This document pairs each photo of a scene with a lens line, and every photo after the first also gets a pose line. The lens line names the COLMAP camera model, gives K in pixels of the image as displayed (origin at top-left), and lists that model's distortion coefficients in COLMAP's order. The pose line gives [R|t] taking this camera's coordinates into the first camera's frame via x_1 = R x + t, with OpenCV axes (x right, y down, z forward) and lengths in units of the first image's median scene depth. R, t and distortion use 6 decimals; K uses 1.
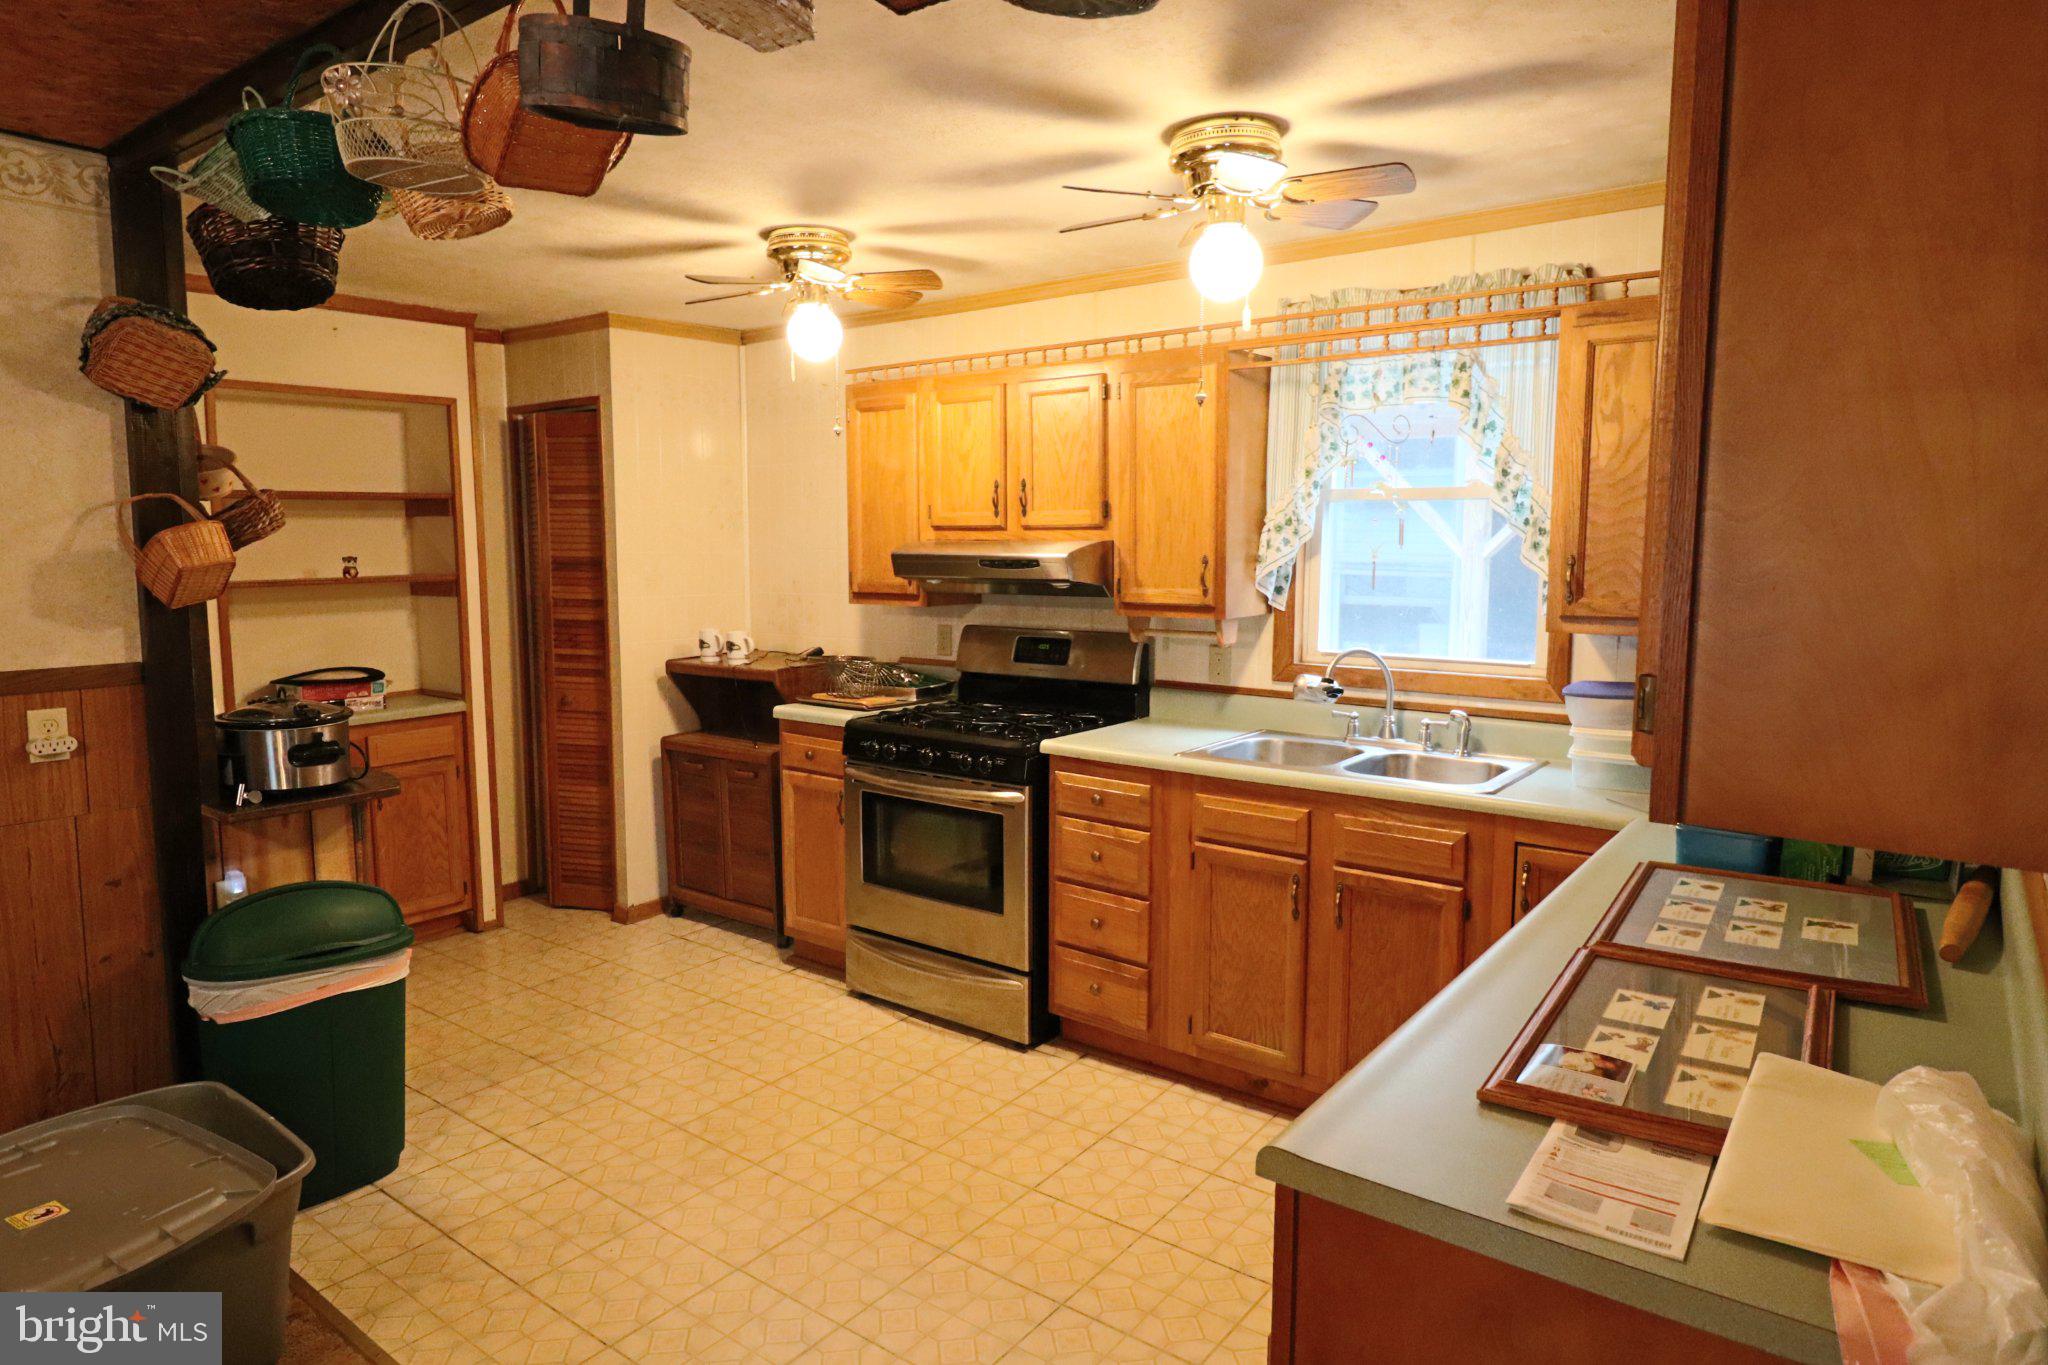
lens RADIAL K [[1234.9, 0, 1042.1], [0, 1234.9, 677.6], [0, 0, 1]] dist [-0.003679, -0.007219]
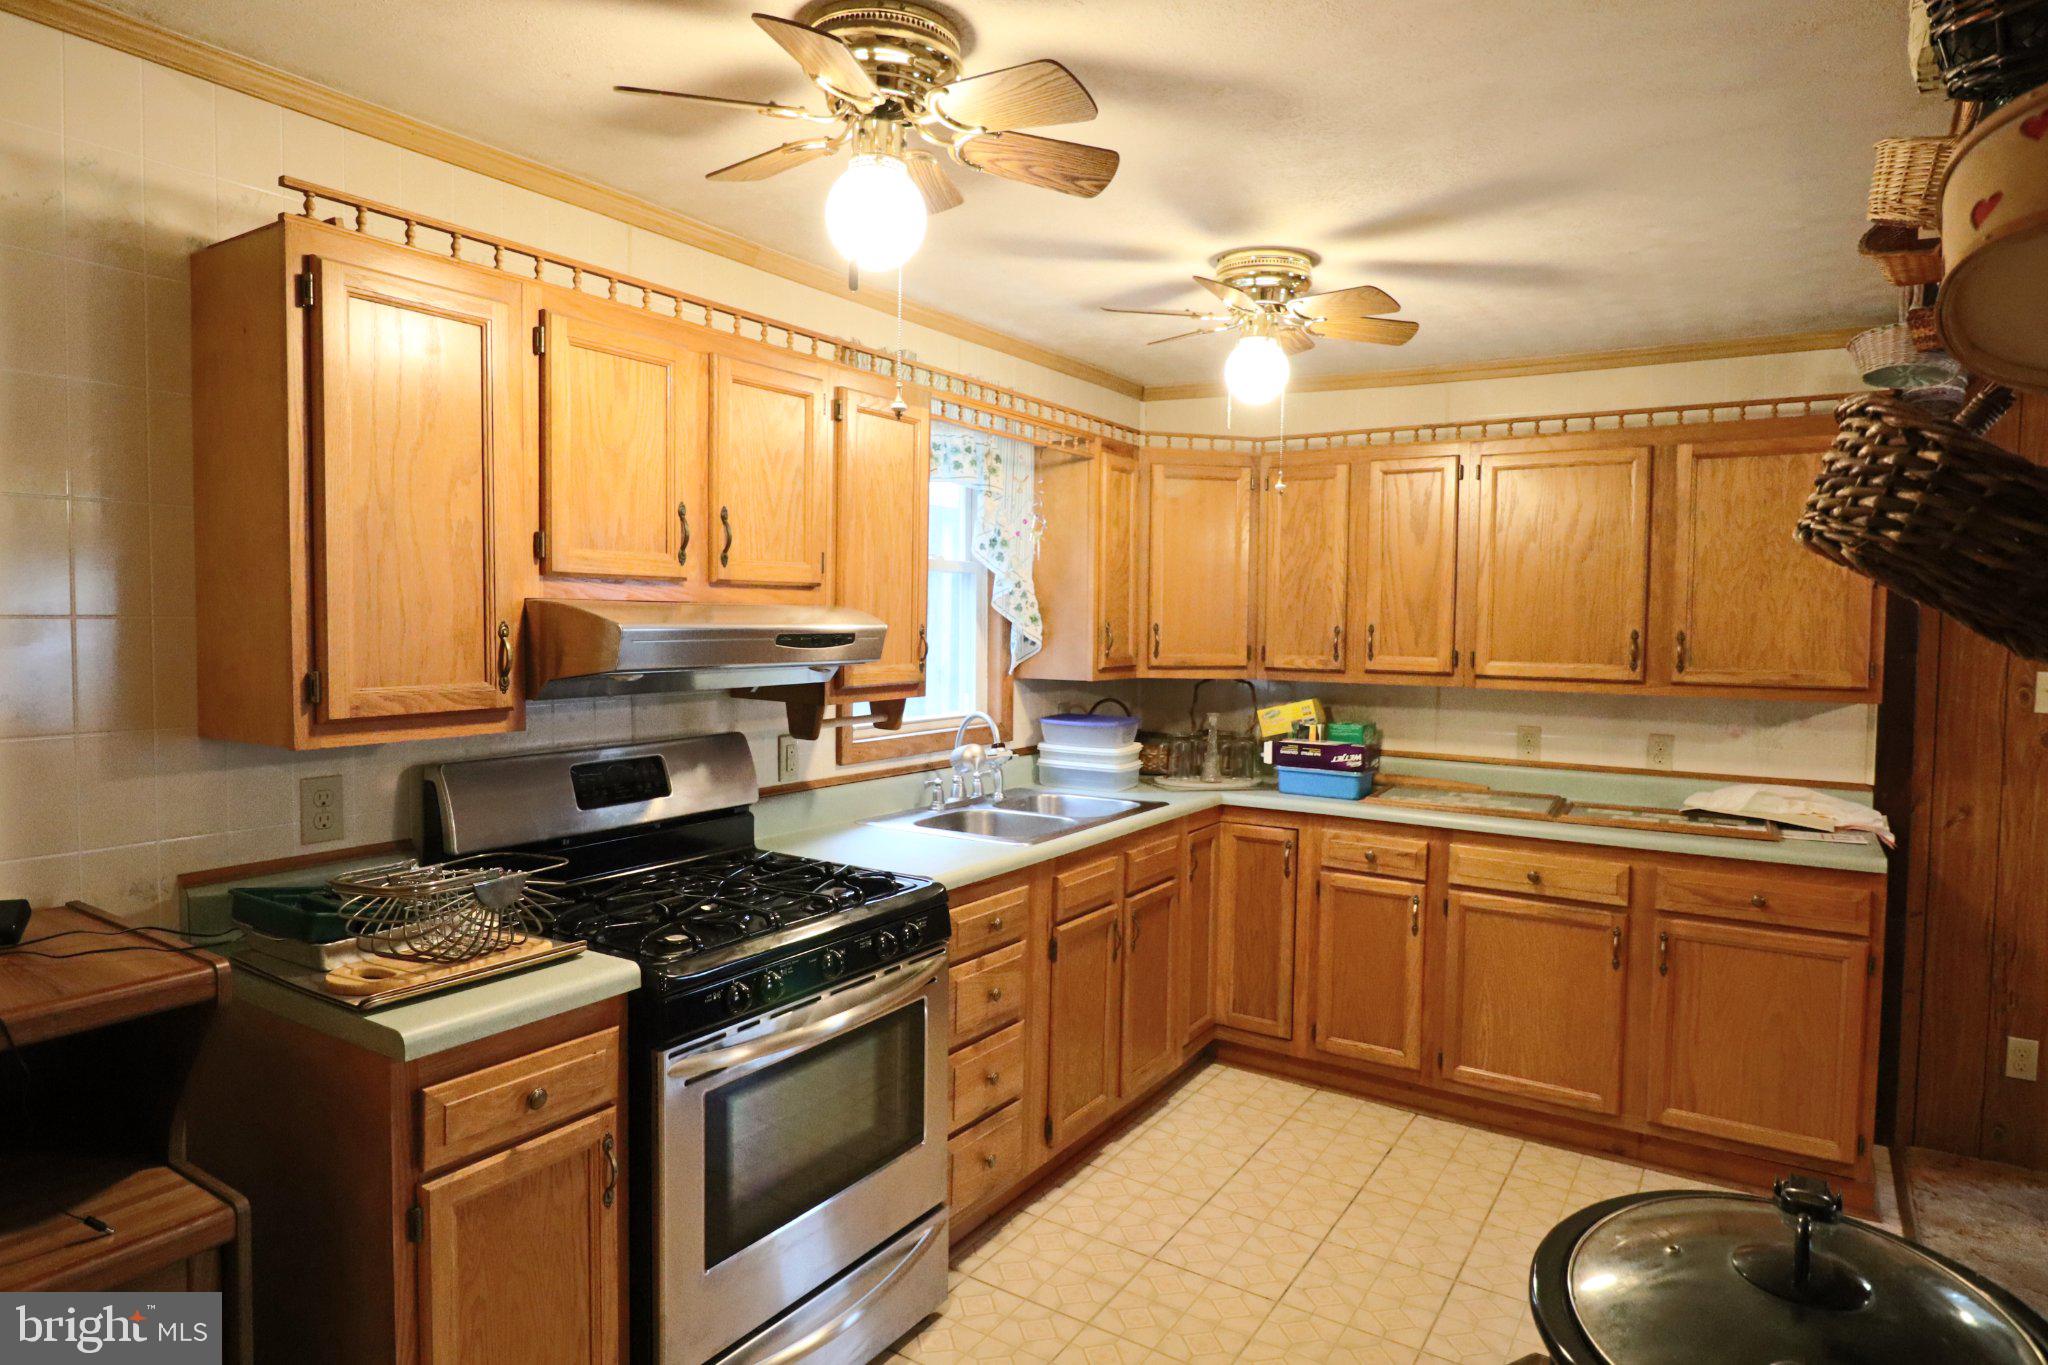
lens RADIAL K [[1234.9, 0, 1022.3], [0, 1234.9, 665.9], [0, 0, 1]] dist [-0.003679, -0.007219]
pose [[-0.100840, -0.052452, 0.993519, -0.079836], [0.090685, 0.993968, 0.061680, -0.012590], [-0.990761, 0.096317, -0.095475, 0.110160]]
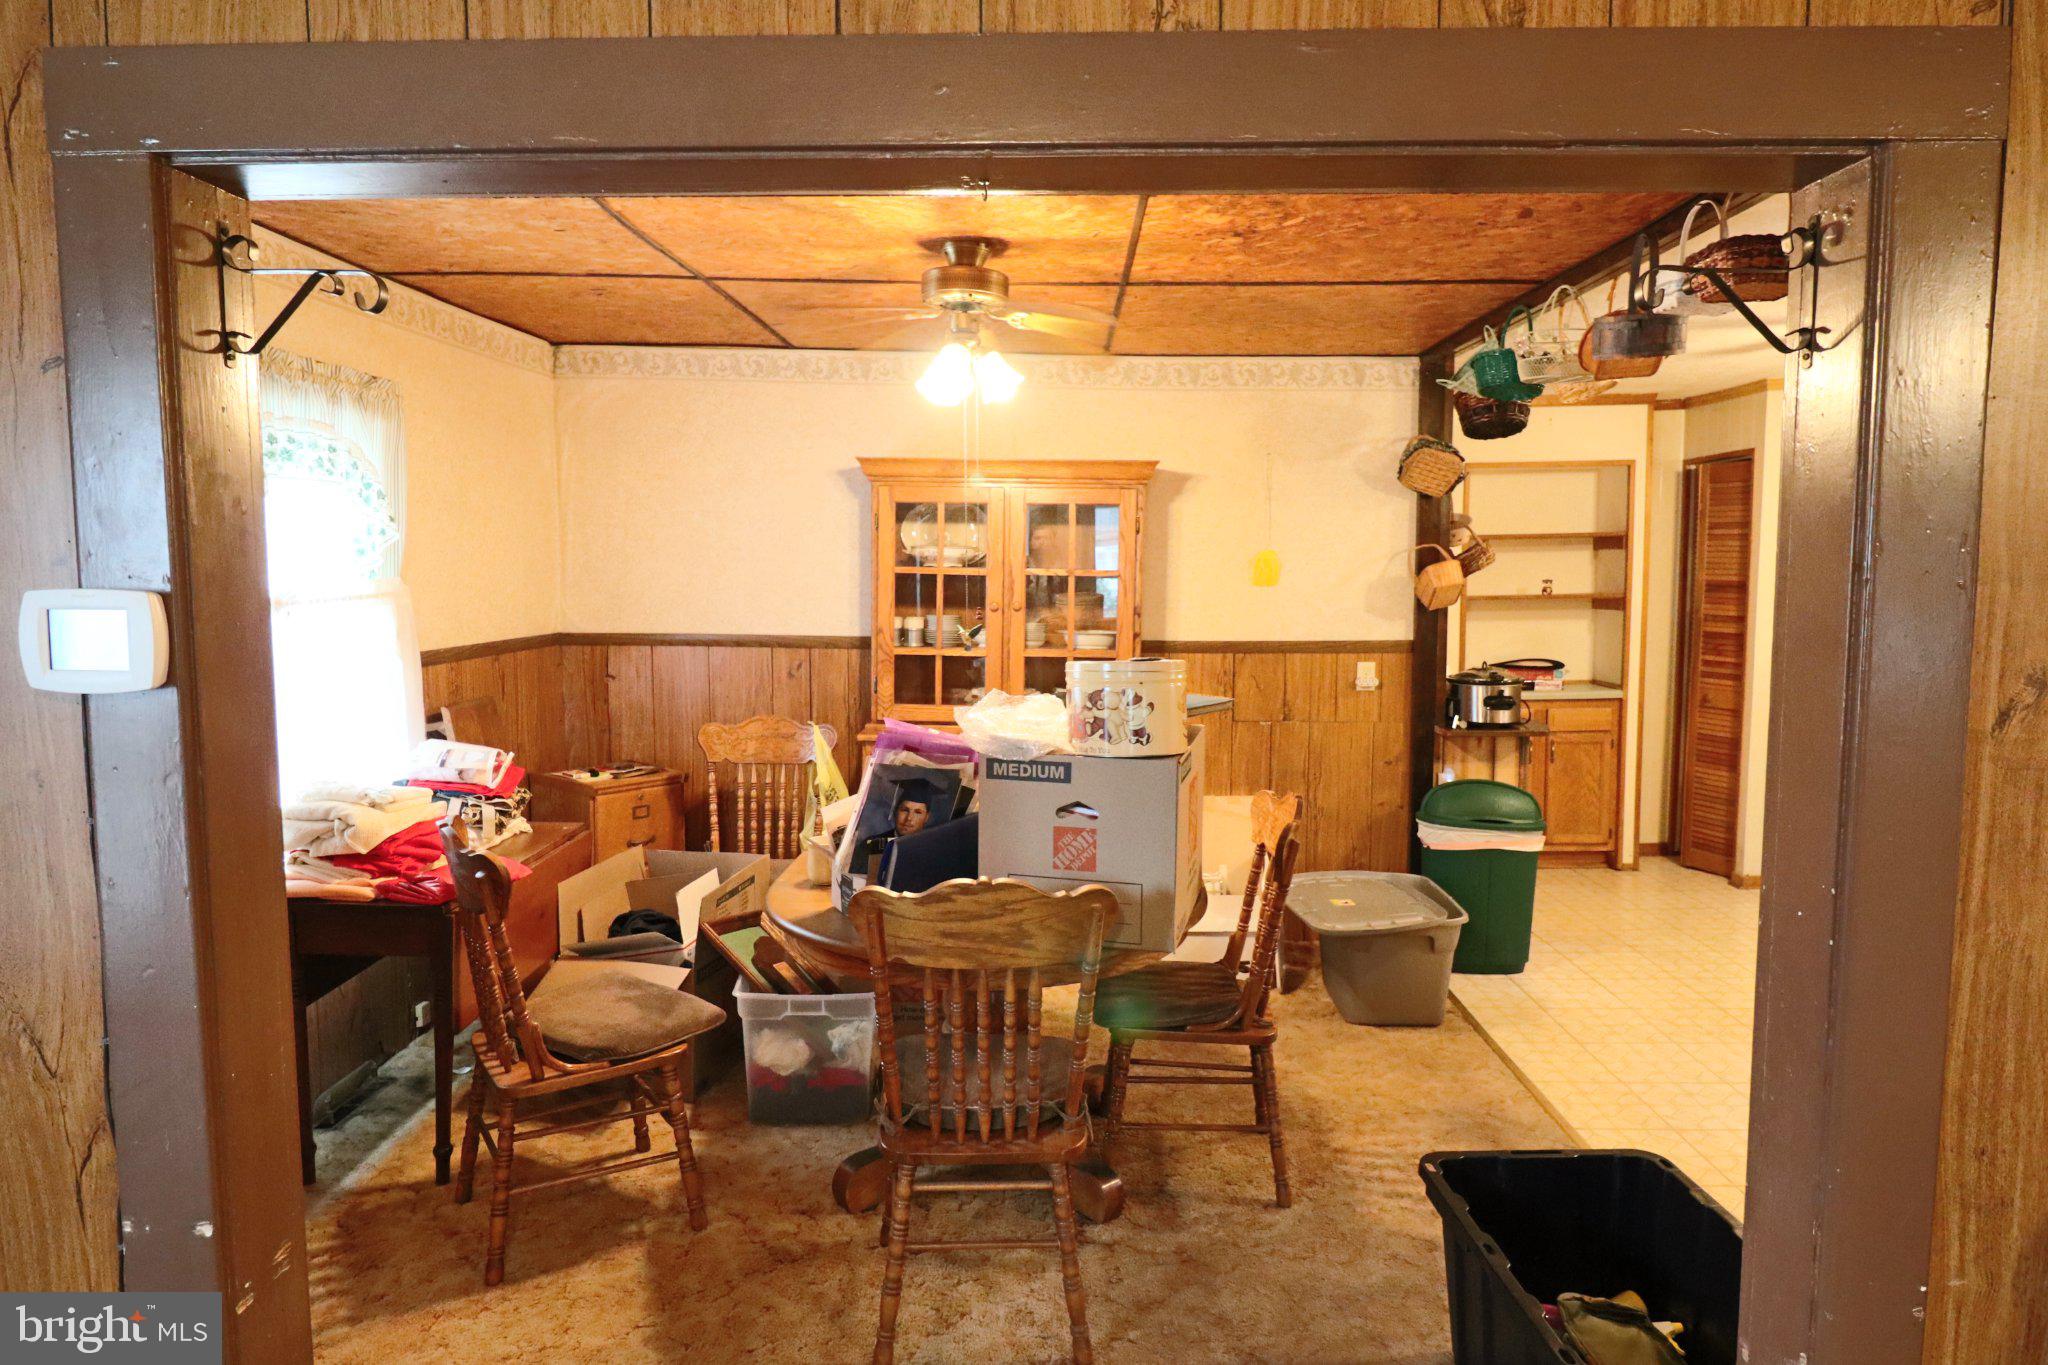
lens RADIAL K [[1234.9, 0, 1024.1], [0, 1234.9, 668.9], [0, 0, 1]] dist [-0.003679, -0.007219]
pose [[0.585526, 0.064065, -0.808118, 0.345915], [-0.082471, 0.996408, 0.019237, 0.038034], [0.806448, 0.055383, 0.588706, -0.451483]]
